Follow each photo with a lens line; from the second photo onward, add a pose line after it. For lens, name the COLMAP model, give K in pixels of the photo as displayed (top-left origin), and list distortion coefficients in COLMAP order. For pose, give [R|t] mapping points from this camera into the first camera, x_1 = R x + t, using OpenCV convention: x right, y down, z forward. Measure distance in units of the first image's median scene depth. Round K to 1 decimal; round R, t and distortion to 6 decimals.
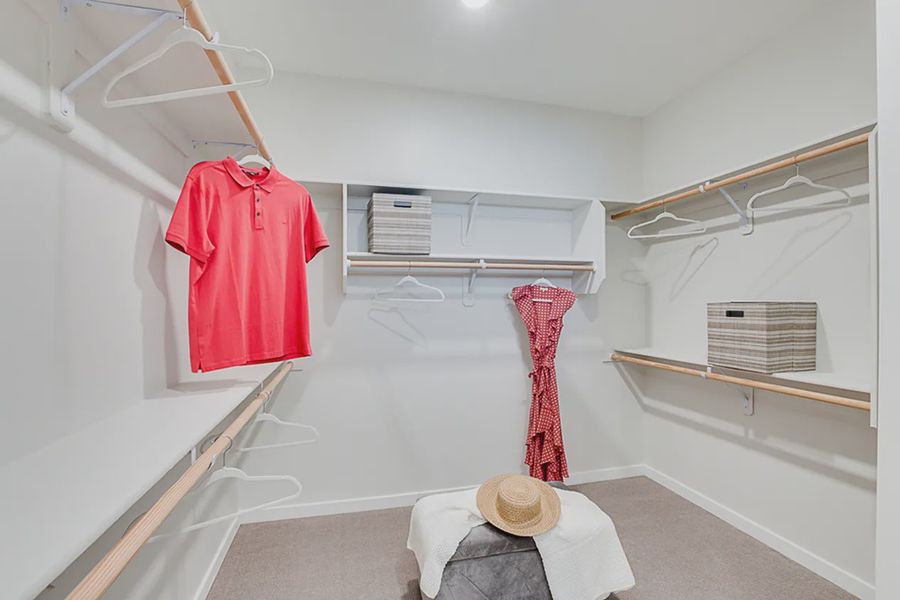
lens RADIAL K [[415.8, 0, 449.7], [0, 415.8, 303.0], [0, 0, 1]] dist [-0.031565, 0.001354]
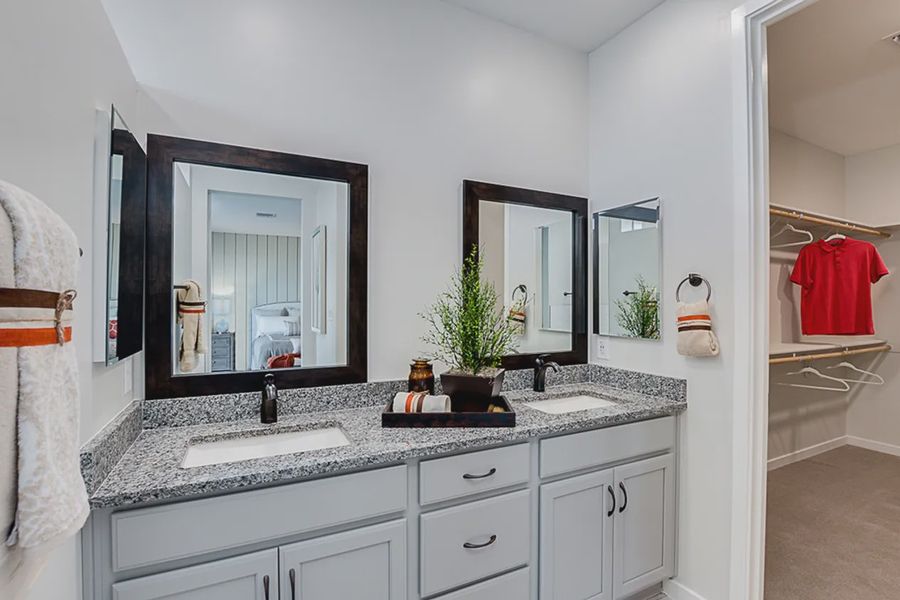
lens RADIAL K [[415.8, 0, 448.3], [0, 415.8, 301.2], [0, 0, 1]] dist [-0.031565, 0.001354]
pose [[0.221370, 0.001105, -0.975189, 1.143328], [-0.005441, 0.999985, -0.000102, -0.011857], [0.975175, 0.005328, 0.221373, -1.433962]]
